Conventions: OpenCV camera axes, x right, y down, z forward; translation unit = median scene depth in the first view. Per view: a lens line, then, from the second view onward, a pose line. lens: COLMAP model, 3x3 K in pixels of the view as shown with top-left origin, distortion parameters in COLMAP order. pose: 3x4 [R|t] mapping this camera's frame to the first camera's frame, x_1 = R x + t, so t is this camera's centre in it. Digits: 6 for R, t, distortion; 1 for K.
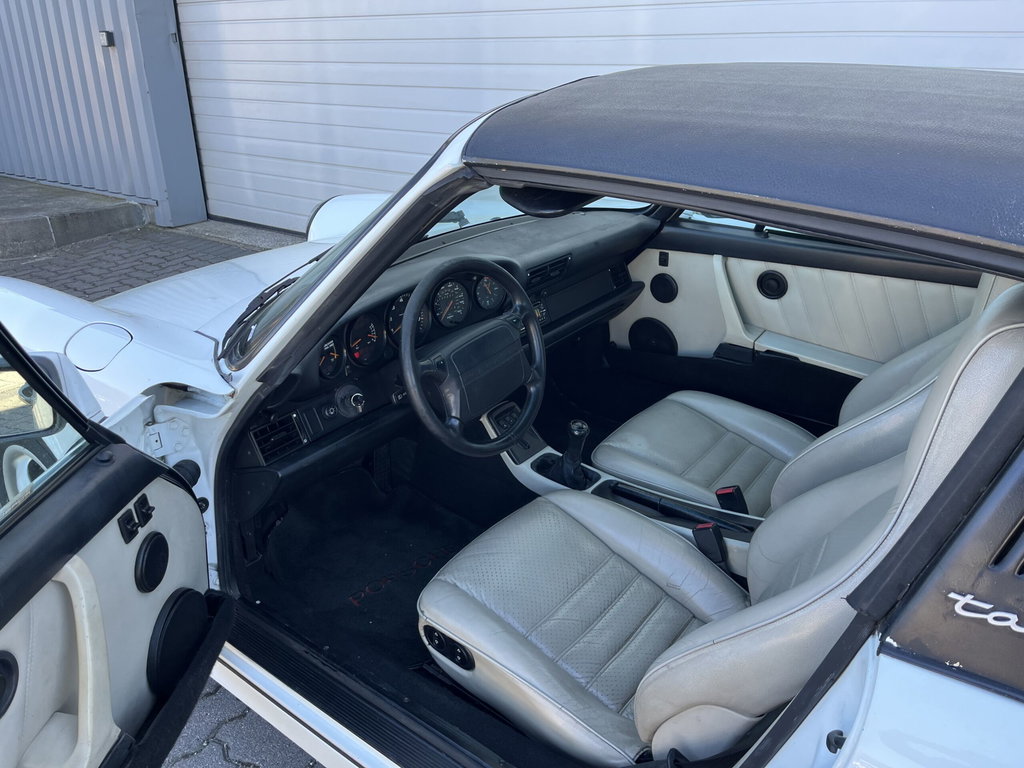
lens RADIAL K [[776.9, 0, 512.0], [0, 776.9, 384.0], [0, 0, 1]] dist [0.060845, -0.084781]
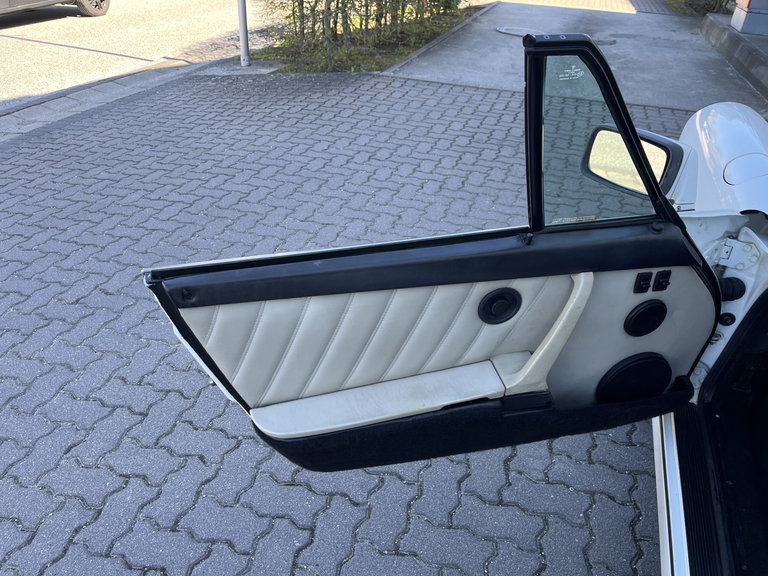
lens RADIAL K [[582.7, 0, 384.0], [0, 582.7, 288.0], [0, 0, 1]] dist [0.060845, -0.084781]
pose [[0.308589, 0.510951, -0.802310, 0.166813], [-0.418618, 0.830351, 0.367798, 0.006315], [0.854126, 0.222363, 0.470131, 0.150085]]
